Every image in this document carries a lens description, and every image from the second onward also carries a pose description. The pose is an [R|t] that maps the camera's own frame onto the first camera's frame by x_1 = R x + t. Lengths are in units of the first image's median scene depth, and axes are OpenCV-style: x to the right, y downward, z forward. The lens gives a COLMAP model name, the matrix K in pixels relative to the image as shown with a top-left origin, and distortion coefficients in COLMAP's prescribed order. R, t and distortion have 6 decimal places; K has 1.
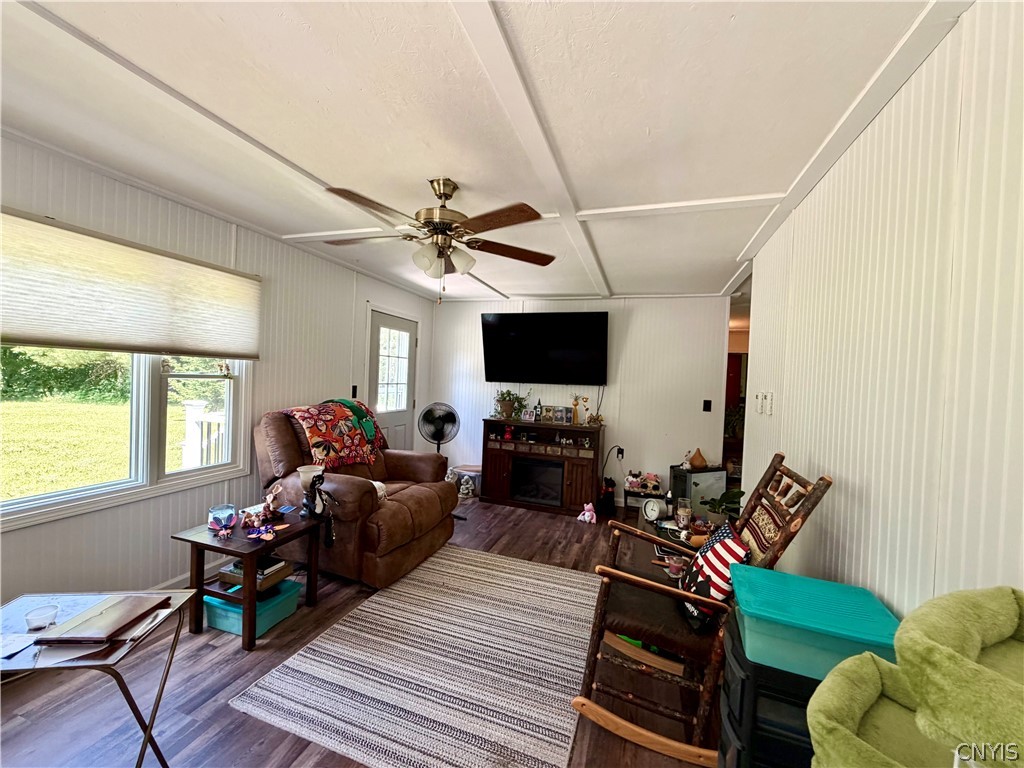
lens RADIAL K [[407.6, 0, 508.8], [0, 407.6, 382.7], [0, 0, 1]] dist [0.001481, 0.000027]
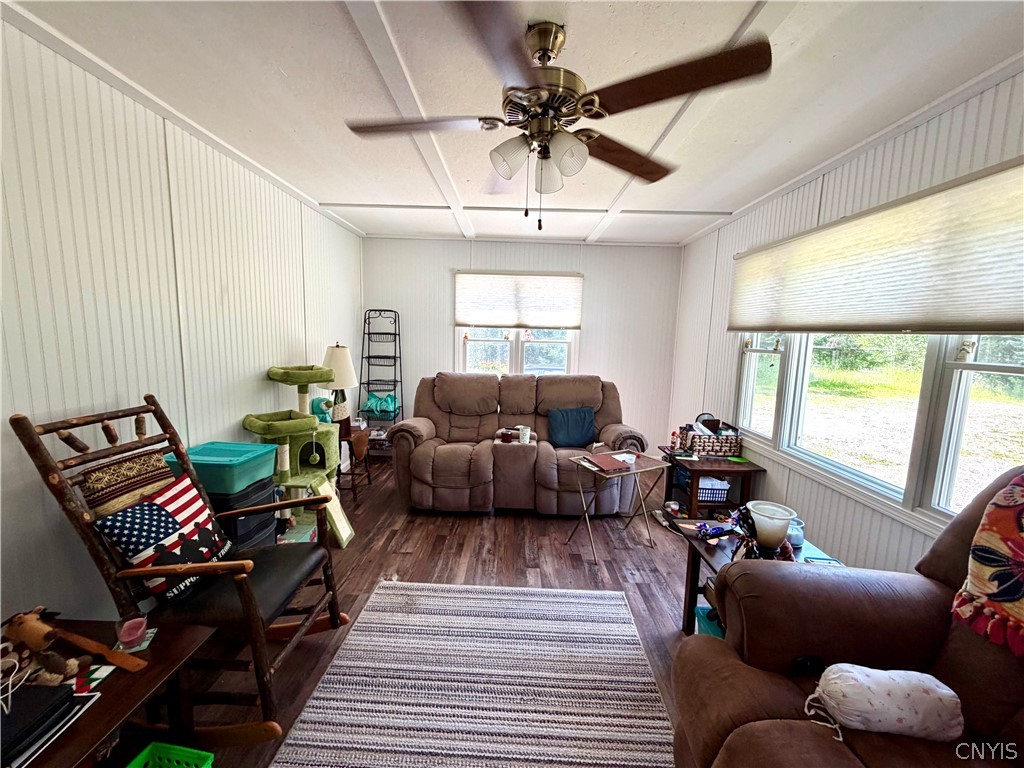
lens RADIAL K [[407.6, 0, 503.5], [0, 407.6, 381.6], [0, 0, 1]] dist [0.001481, 0.000027]
pose [[-0.952240, -0.032945, -0.303567, 0.092980], [-0.074301, 0.989281, 0.125709, -0.024485], [0.296172, 0.142261, -0.944481, 1.754318]]
